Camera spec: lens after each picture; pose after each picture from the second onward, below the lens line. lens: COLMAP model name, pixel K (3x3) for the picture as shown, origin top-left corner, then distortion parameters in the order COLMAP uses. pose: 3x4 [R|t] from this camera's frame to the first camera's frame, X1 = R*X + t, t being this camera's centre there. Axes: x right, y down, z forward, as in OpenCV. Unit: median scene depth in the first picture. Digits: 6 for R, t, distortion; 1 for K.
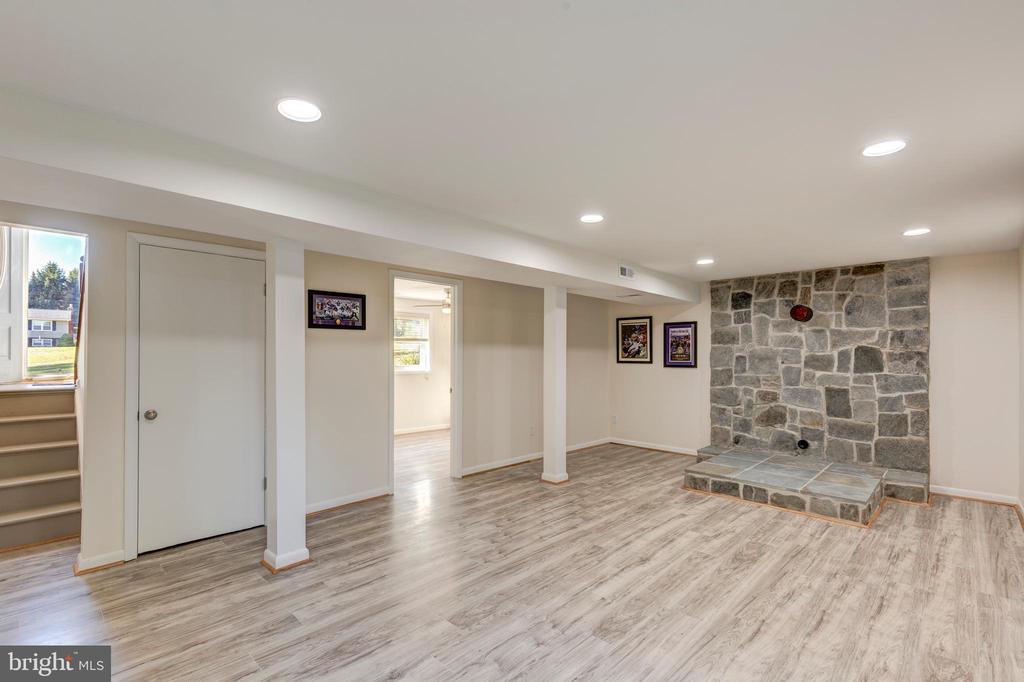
lens RADIAL K [[482.5, 0, 528.9], [0, 482.5, 356.0], [0, 0, 1]] dist [0.015614, 0.000299]
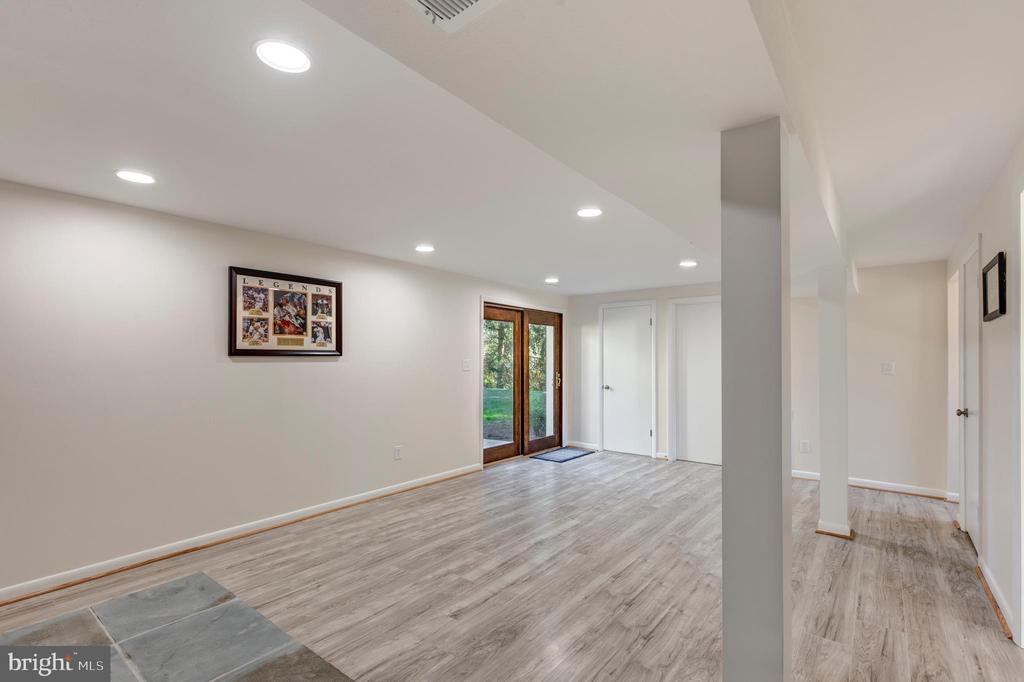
lens RADIAL K [[463.0, 0, 516.3], [0, 463.0, 356.2], [0, 0, 1]] dist [0.013570, -0.000035]
pose [[-0.997741, -0.006552, -0.066855, 0.211740], [-0.006232, 0.999968, -0.004988, -0.002142], [0.066886, -0.004560, -0.997750, 1.196436]]
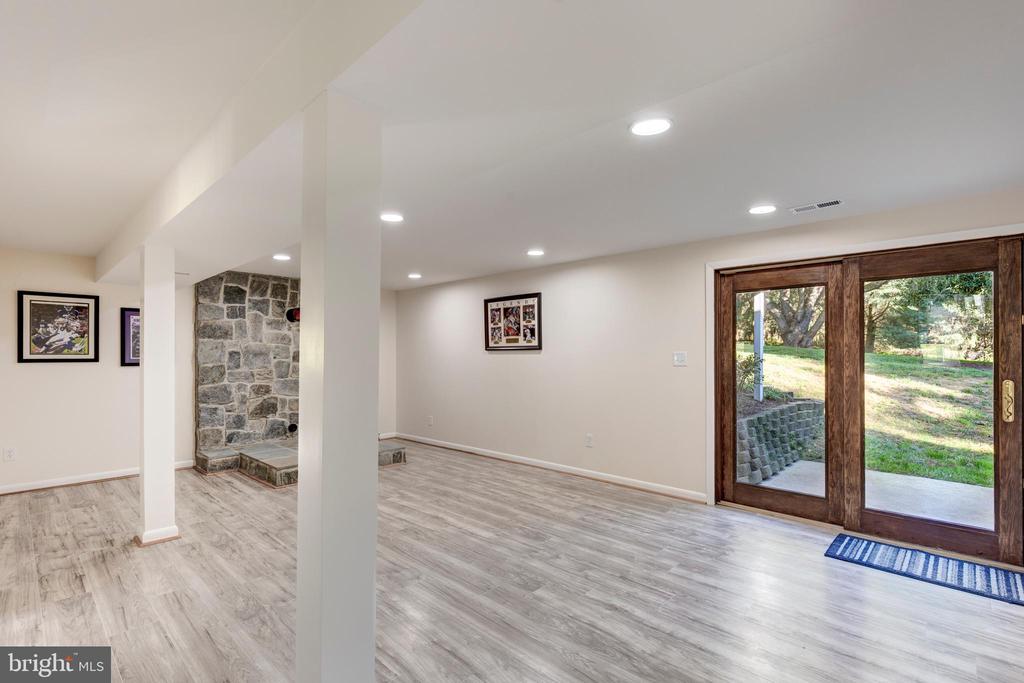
lens RADIAL K [[463.0, 0, 516.3], [0, 463.0, 356.7], [0, 0, 1]] dist [0.013570, -0.000035]
pose [[0.000010, -0.009446, 0.999955, -0.540912], [-0.001072, 0.999955, 0.009446, 0.001058], [-0.999999, -0.001072, 0.000000, 0.461761]]
